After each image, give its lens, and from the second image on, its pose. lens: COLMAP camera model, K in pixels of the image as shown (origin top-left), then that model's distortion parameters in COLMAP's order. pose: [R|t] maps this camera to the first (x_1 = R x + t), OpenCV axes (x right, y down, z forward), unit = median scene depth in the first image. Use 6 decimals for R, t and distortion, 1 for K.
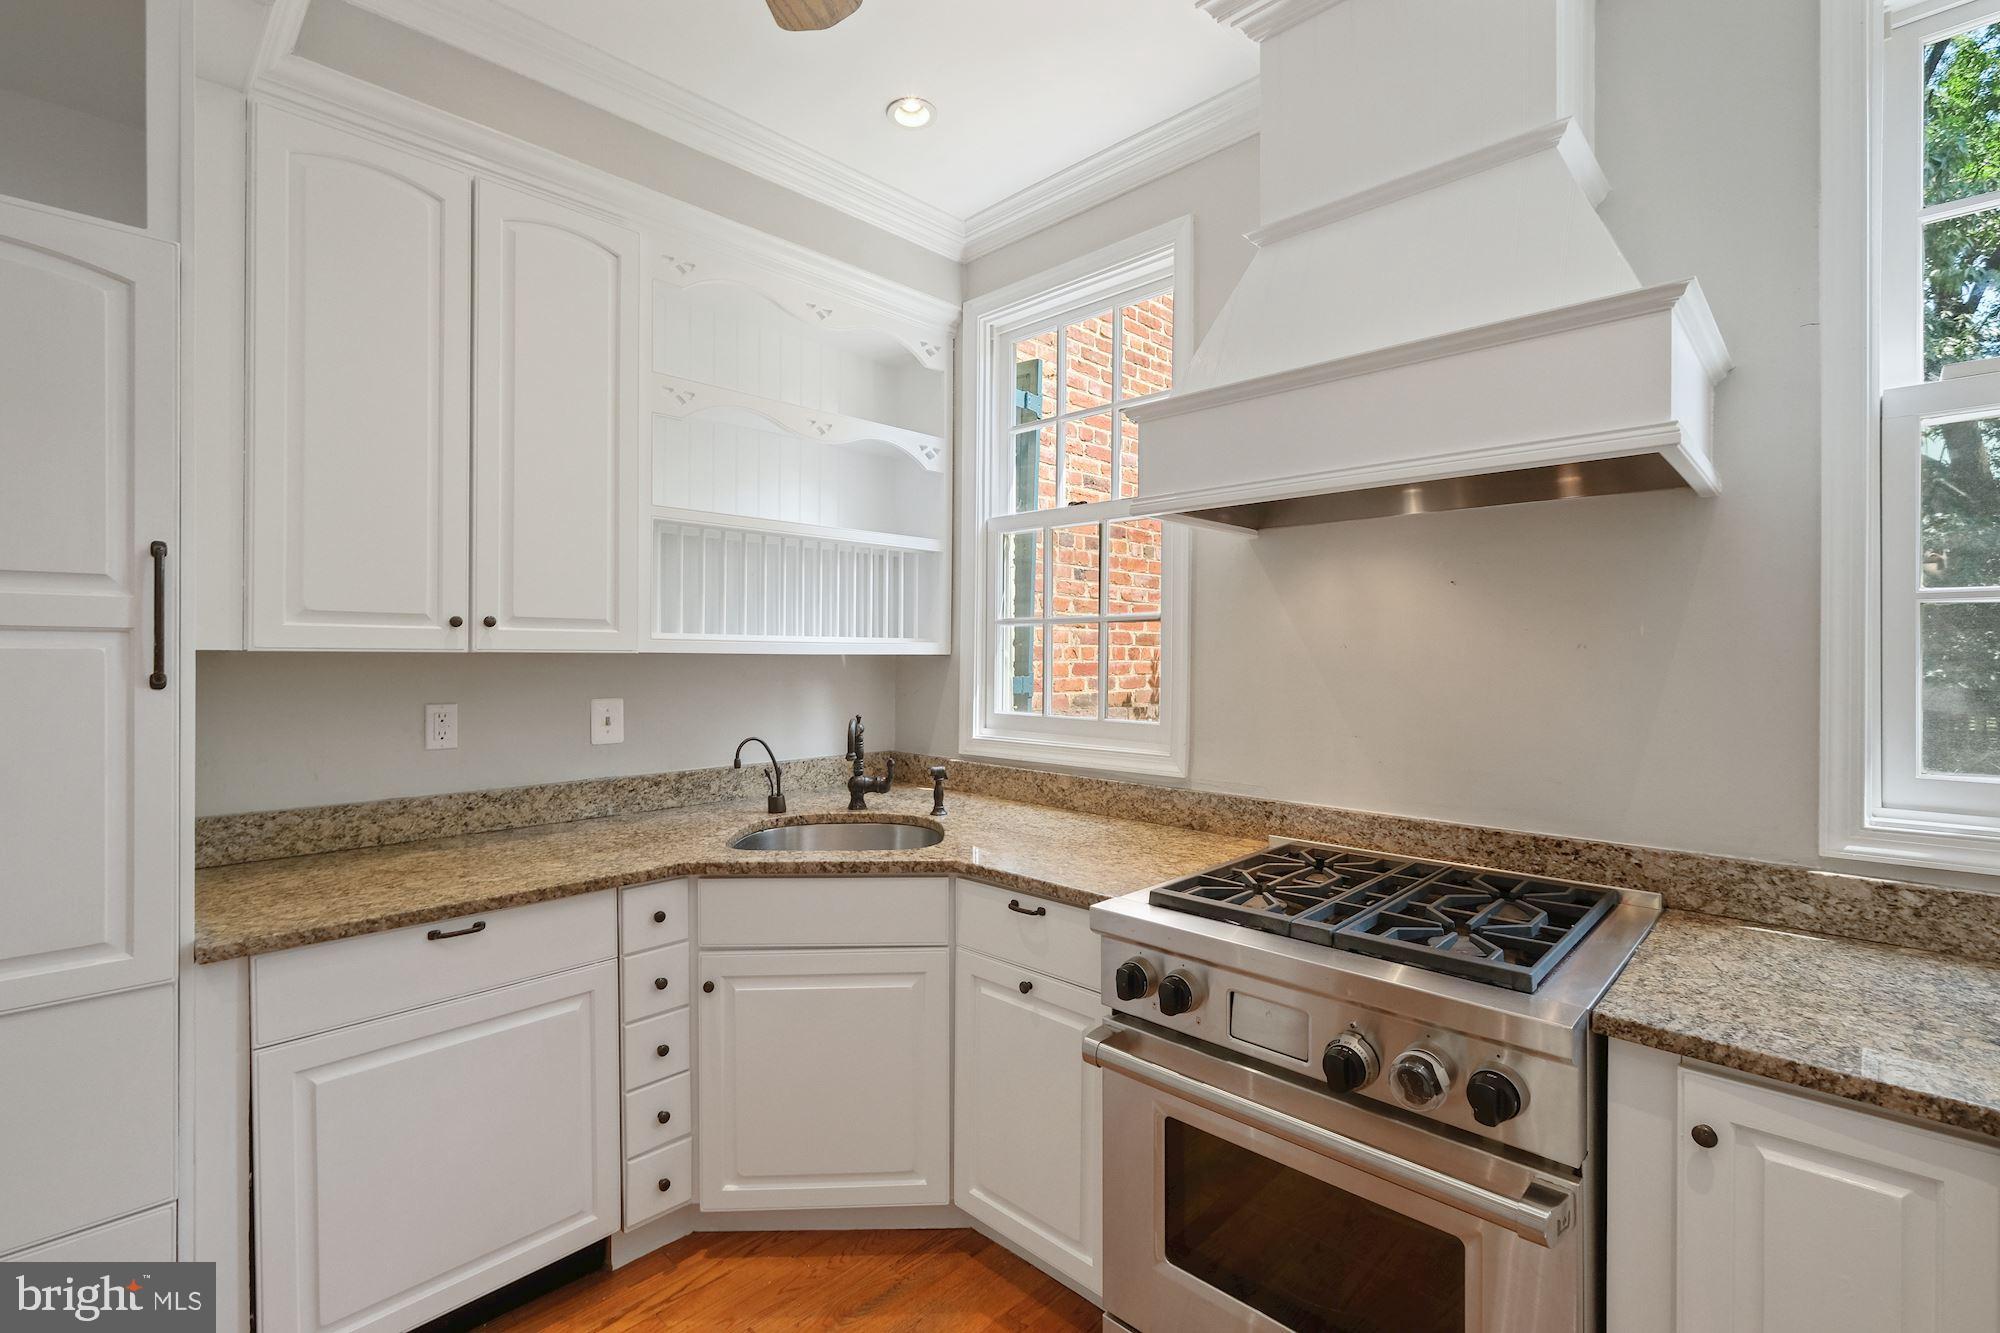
lens RADIAL K [[882.3, 0, 1009.8], [0, 882.3, 656.4], [0, 0, 1]] dist [-0.002790, -0.000309]
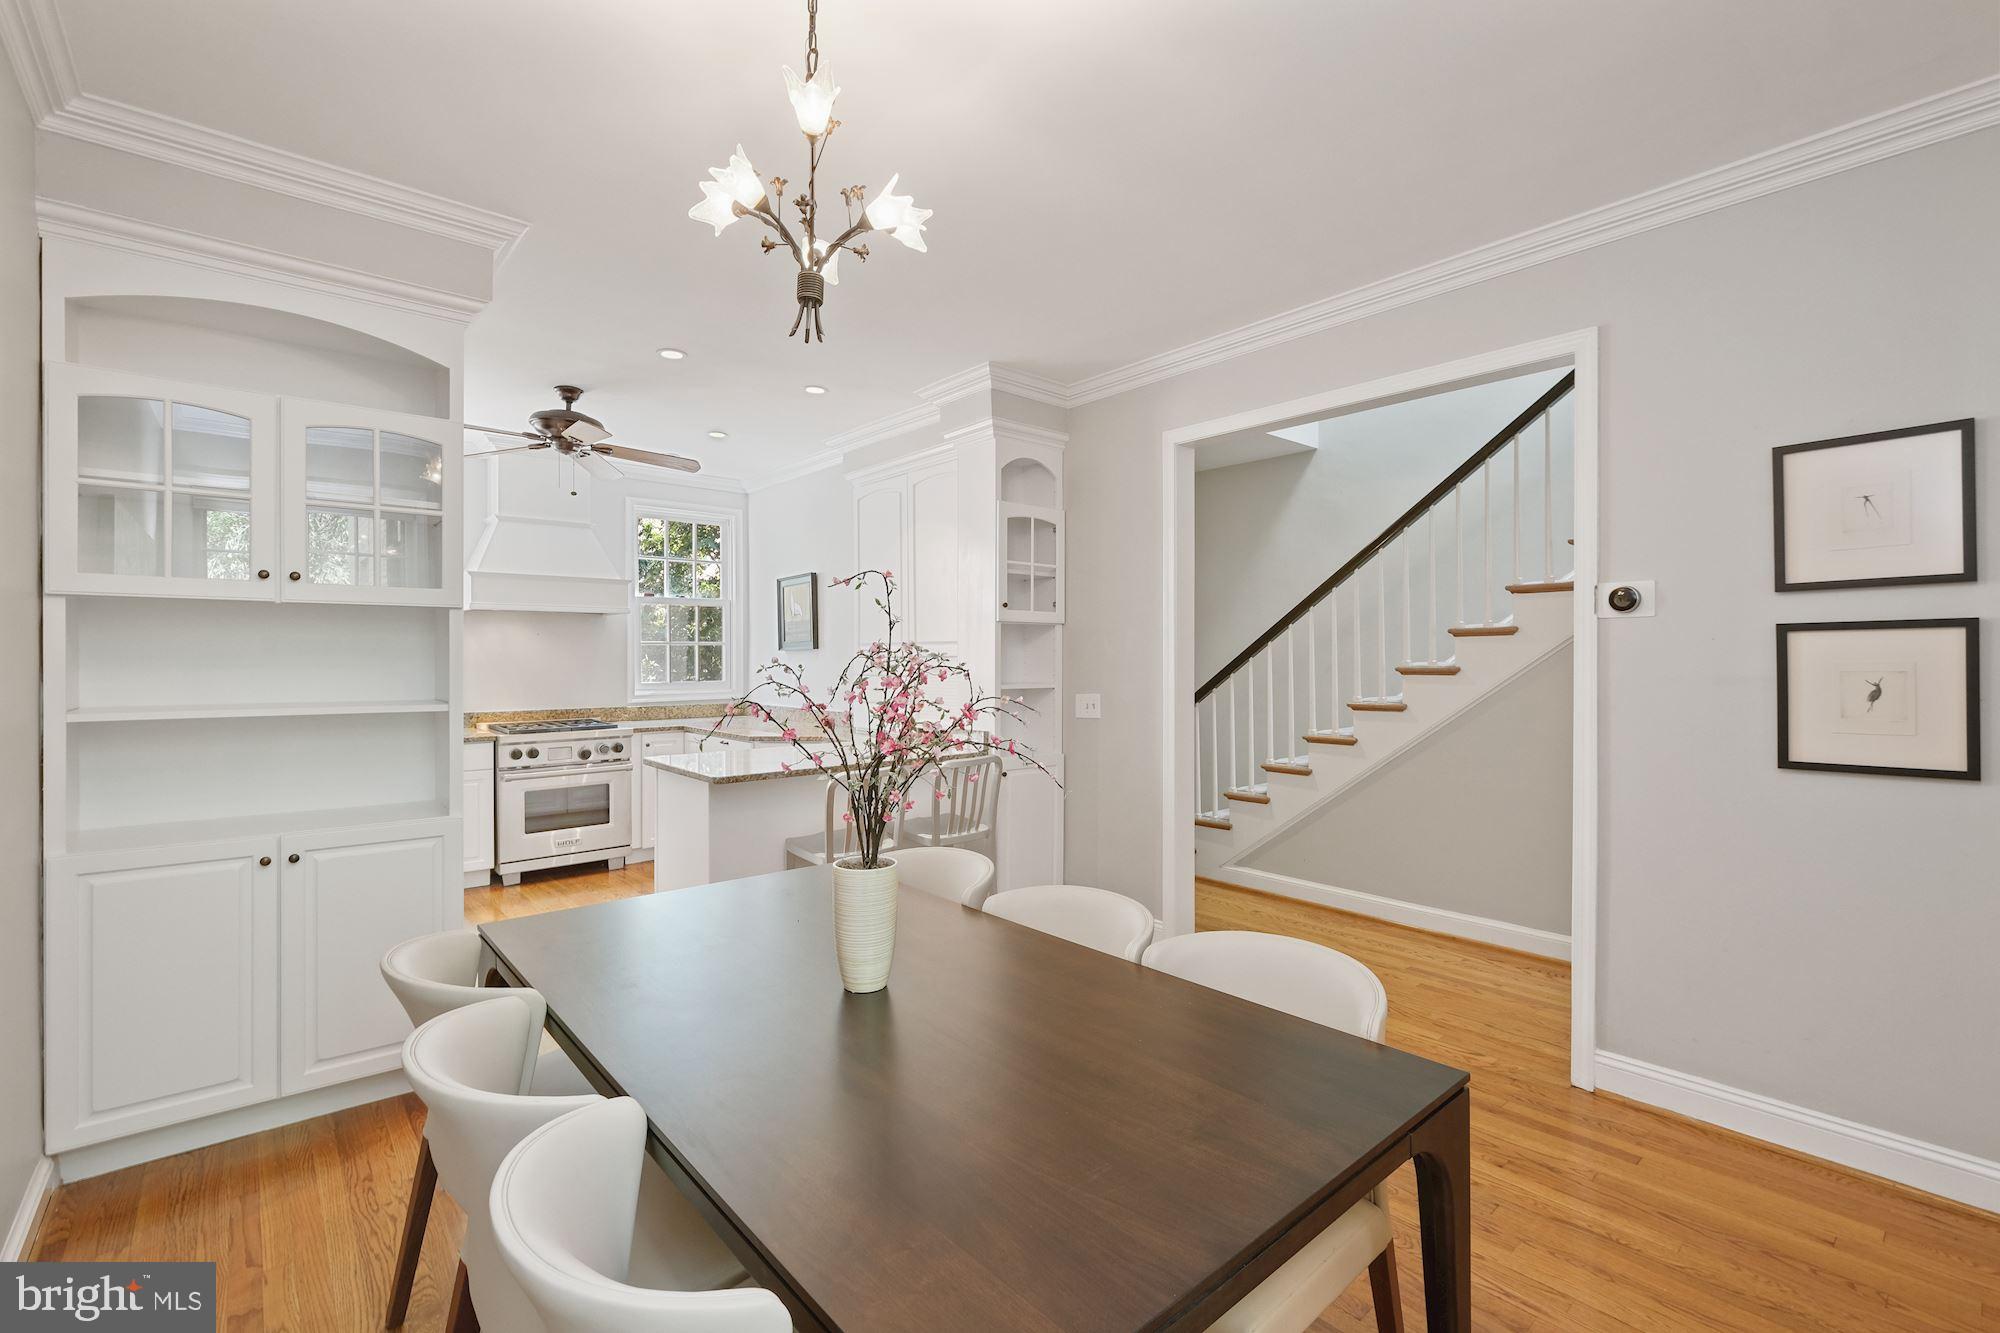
lens RADIAL K [[882.3, 0, 1007.2], [0, 882.3, 655.1], [0, 0, 1]] dist [-0.002790, -0.000309]
pose [[0.079477, -0.008368, 0.996802, -2.397812], [-0.001575, 0.999962, 0.008520, -0.038300], [-0.996835, -0.002247, 0.079461, -0.893732]]
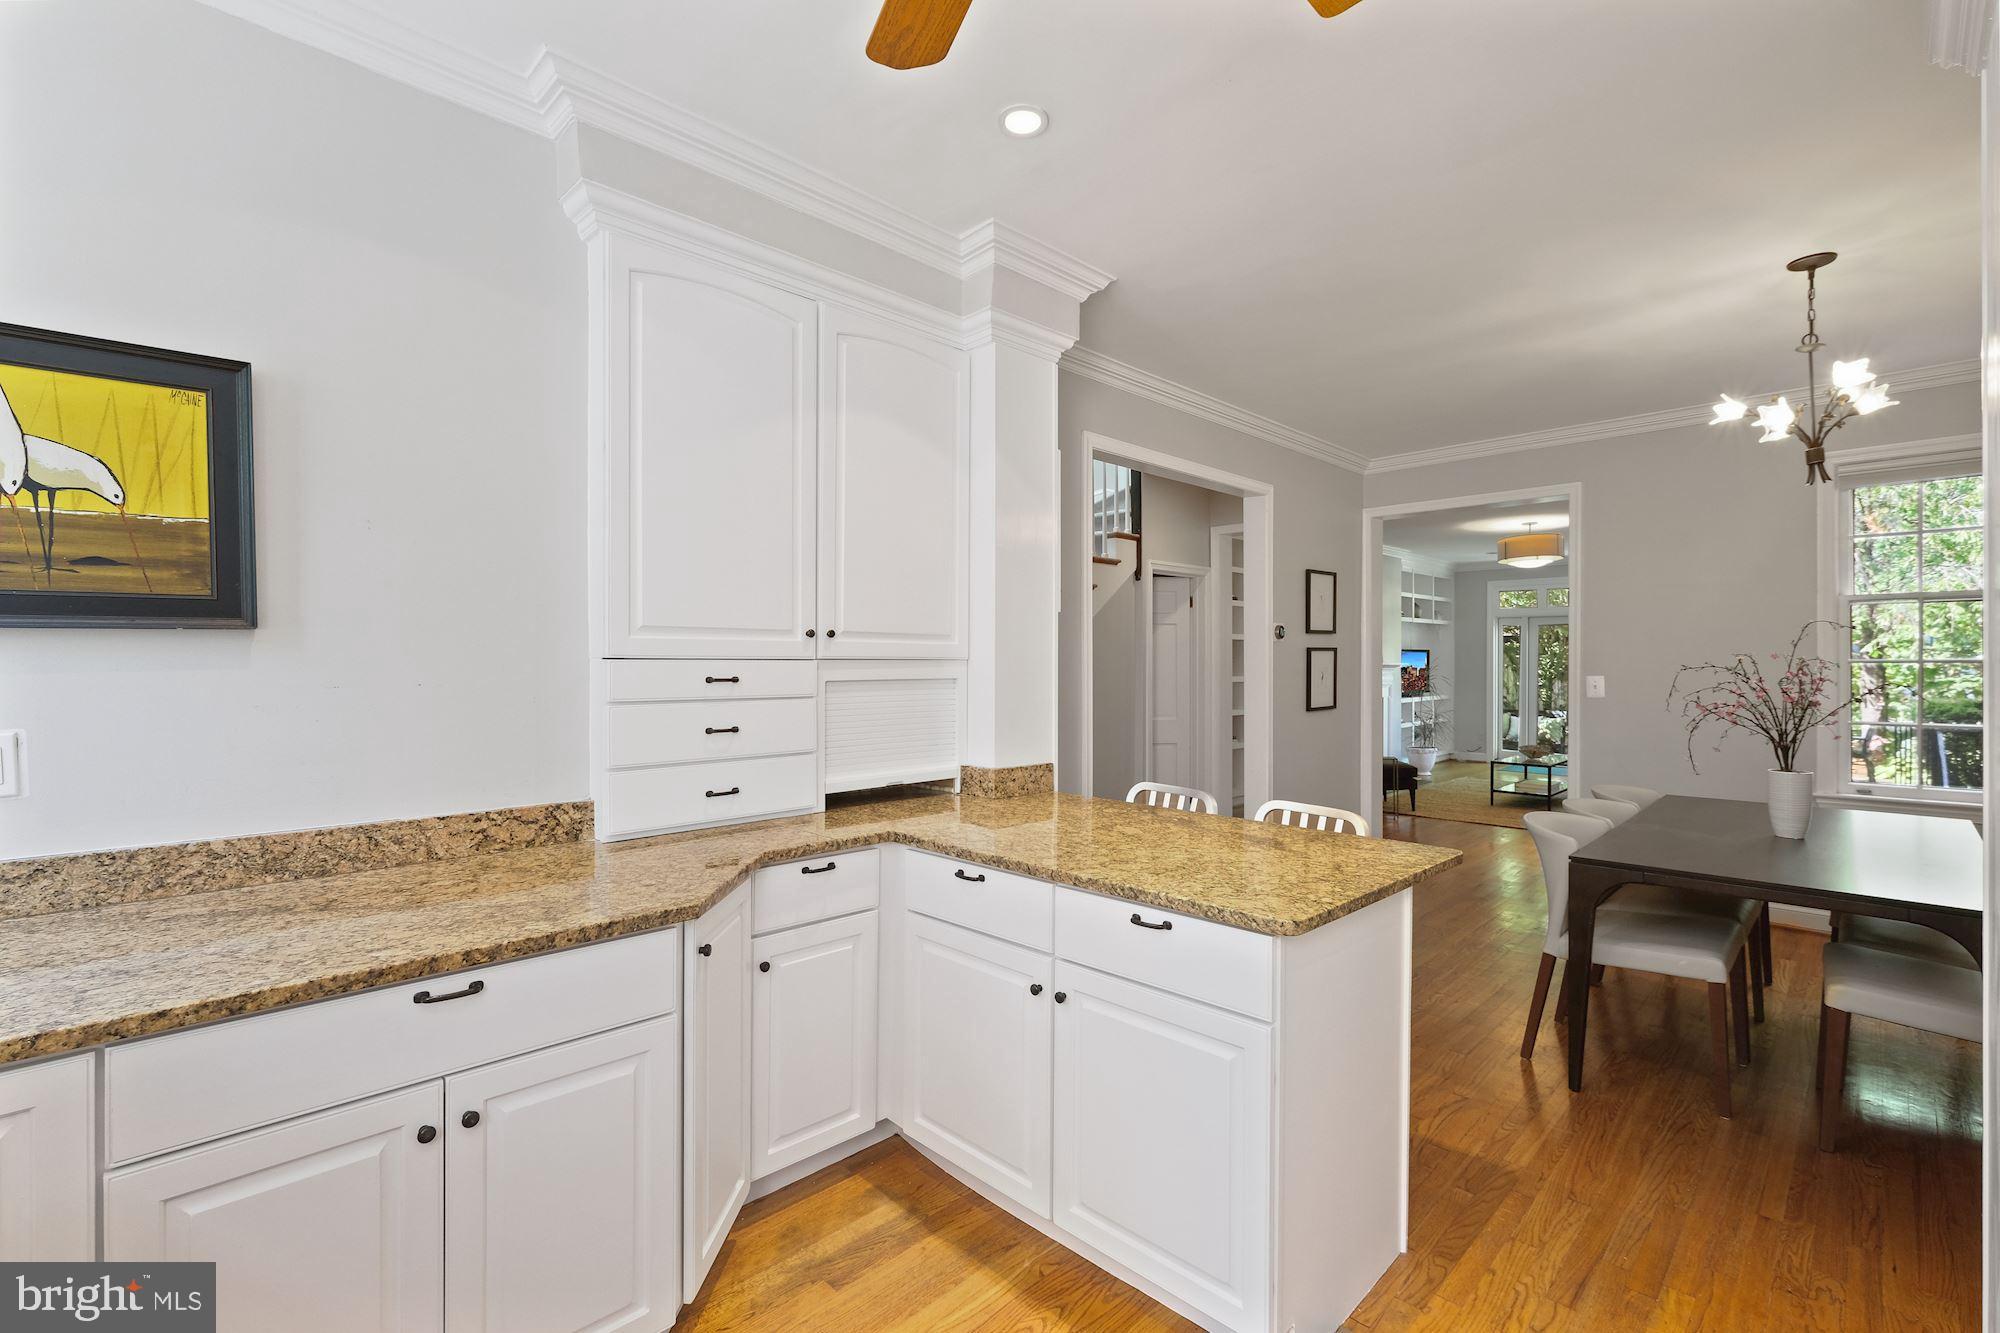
lens RADIAL K [[882.3, 0, 1011.5], [0, 882.3, 666.6], [0, 0, 1]] dist [-0.002790, -0.000309]
pose [[-0.999959, -0.008682, 0.002542, -0.150998], [-0.008685, 0.999962, -0.001105, -0.000676], [-0.002532, -0.001127, -0.999996, 0.917538]]
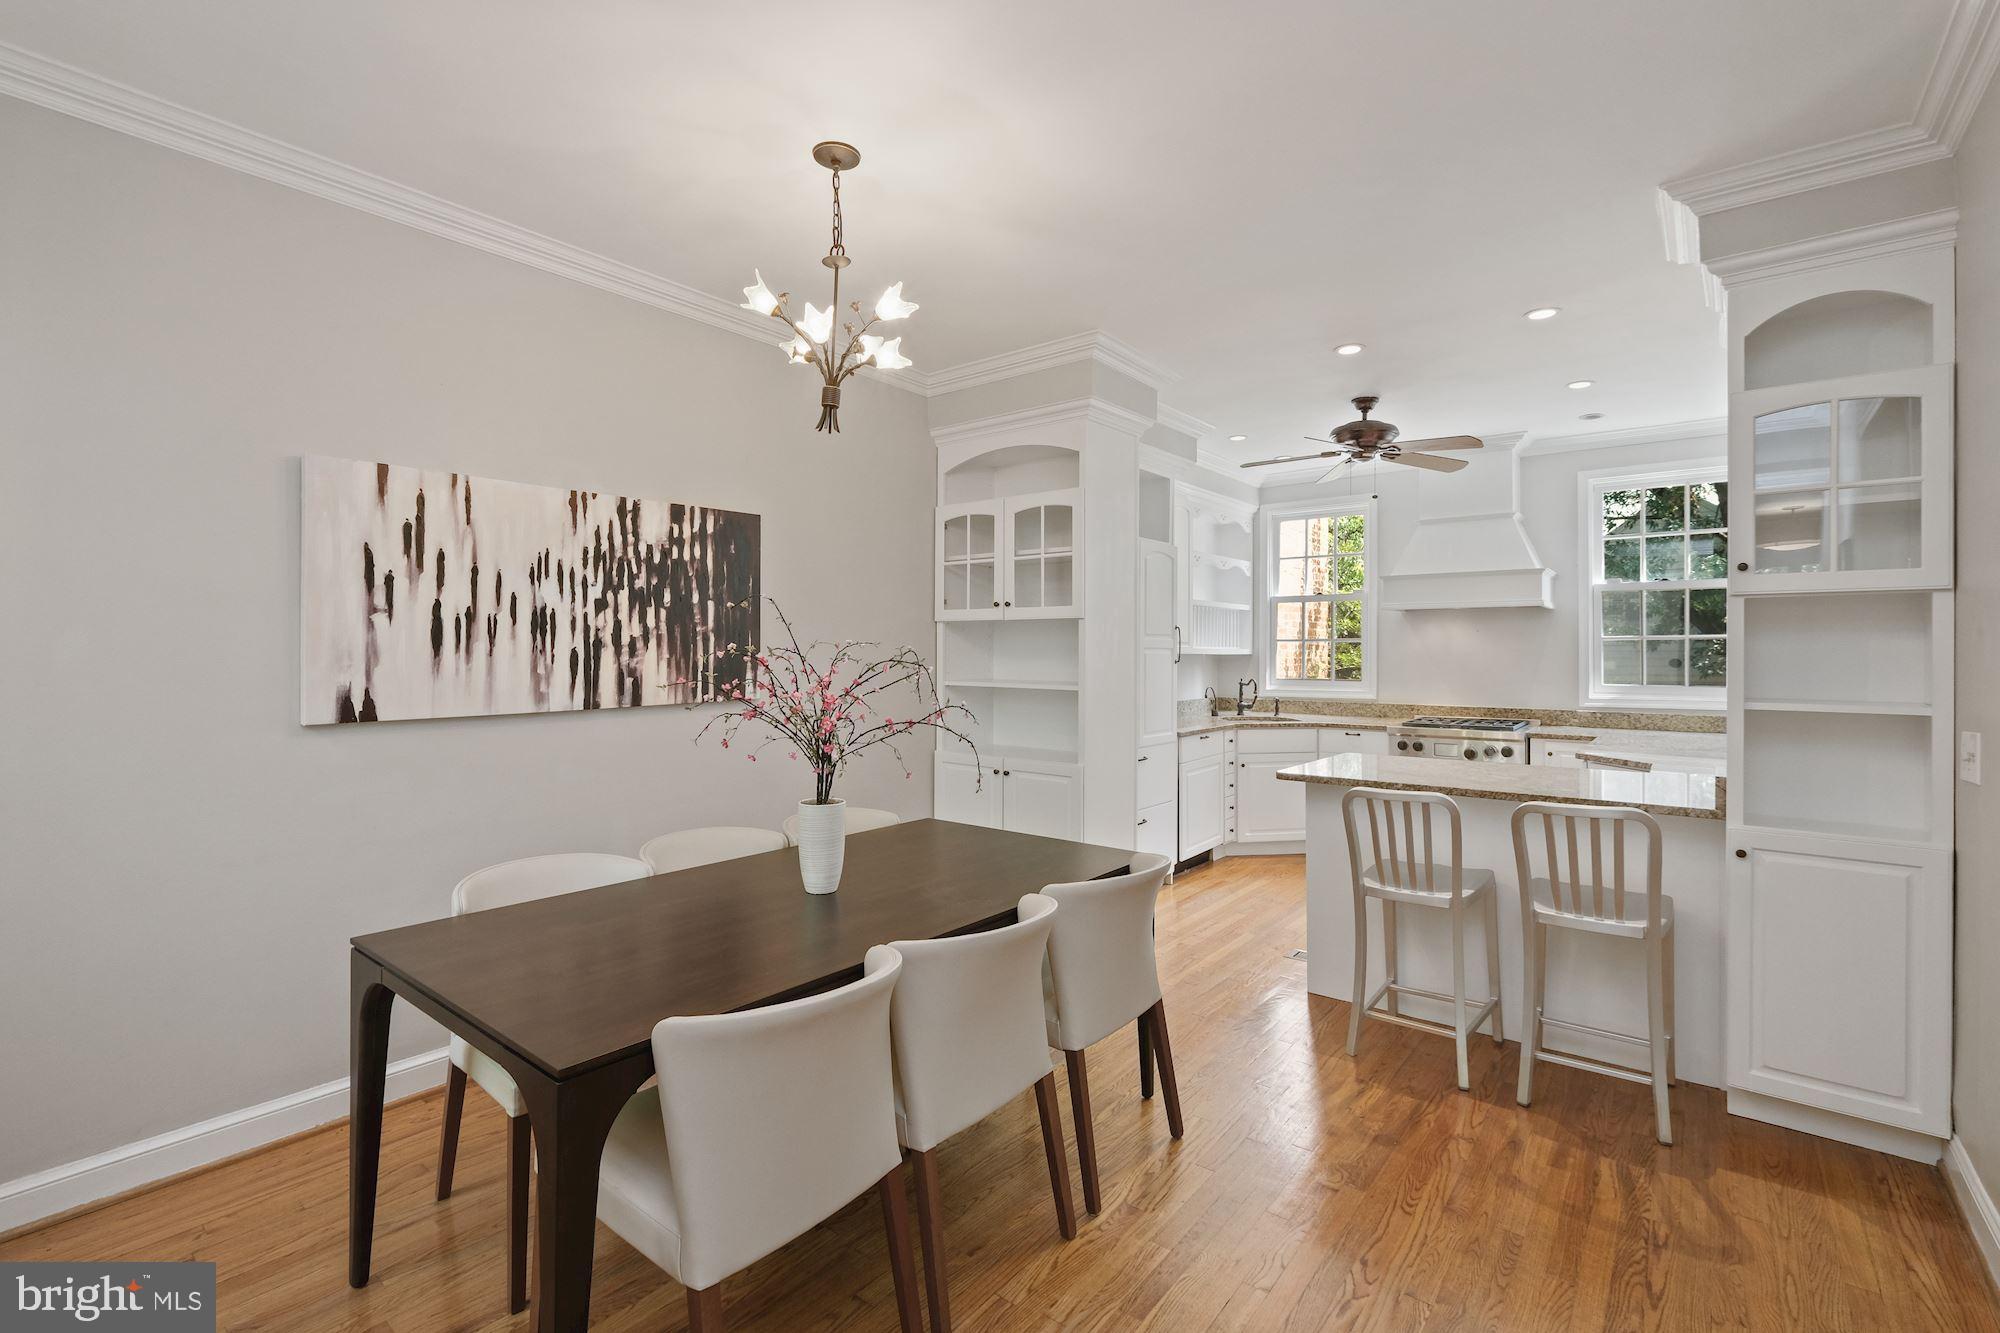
lens RADIAL K [[882.3, 0, 995.9], [0, 882.3, 647.8], [0, 0, 1]] dist [-0.002790, -0.000309]
pose [[0.996043, -0.006485, 0.088637, -1.420115], [0.006487, 0.999979, 0.000263, -0.035227], [-0.088637, 0.000313, 0.996064, -1.892754]]
